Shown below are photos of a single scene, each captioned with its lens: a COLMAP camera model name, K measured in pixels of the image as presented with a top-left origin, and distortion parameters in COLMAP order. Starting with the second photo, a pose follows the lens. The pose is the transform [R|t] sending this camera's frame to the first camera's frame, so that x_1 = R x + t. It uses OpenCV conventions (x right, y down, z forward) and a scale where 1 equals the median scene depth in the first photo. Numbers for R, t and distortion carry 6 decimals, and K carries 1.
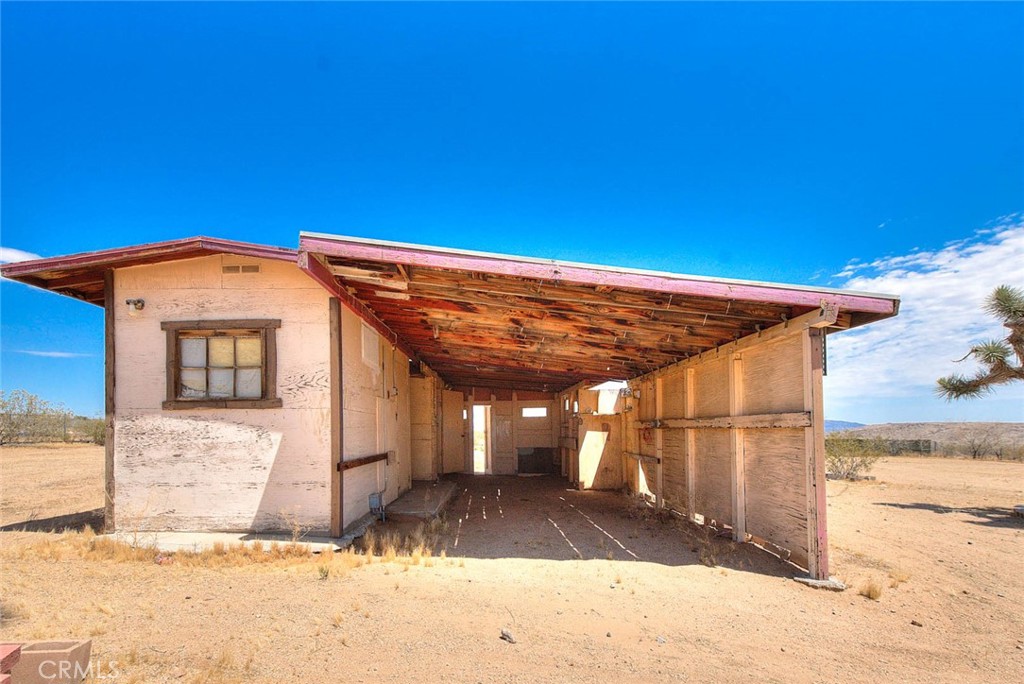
lens RADIAL K [[429.6, 0, 473.5], [0, 429.6, 418.5], [0, 0, 1]] dist [0.014709, -0.000574]
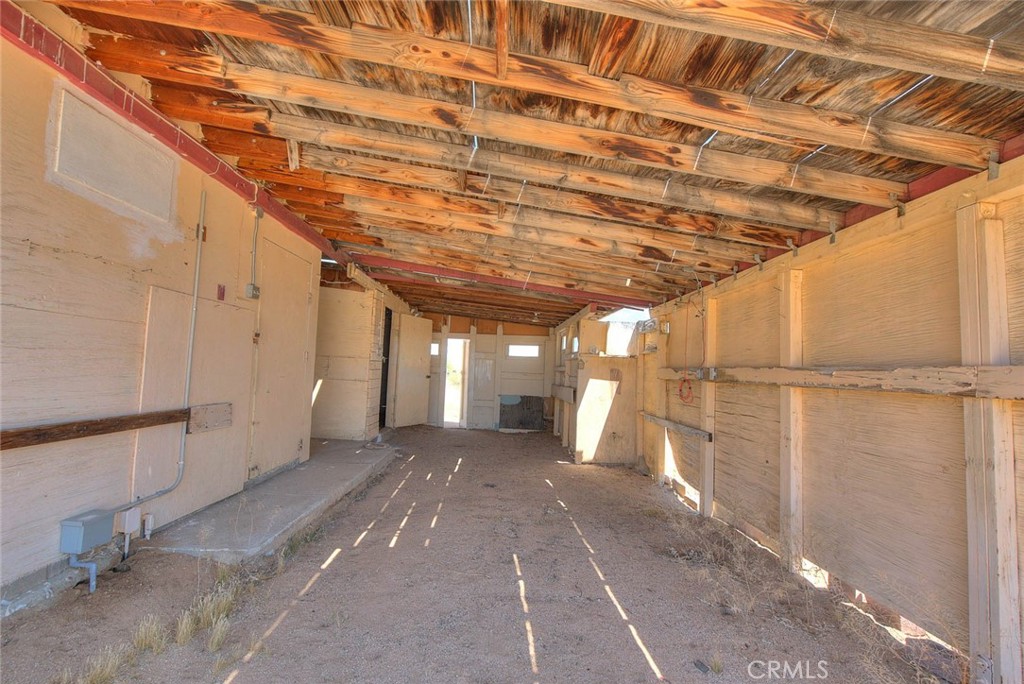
lens RADIAL K [[429.6, 0, 515.9], [0, 429.6, 337.0], [0, 0, 1]] dist [0.014709, -0.000574]
pose [[0.993945, 0.055735, 0.094698, 0.090395], [-0.050716, 0.997219, -0.054609, 0.006636], [-0.097478, 0.049476, 0.994007, 0.378870]]
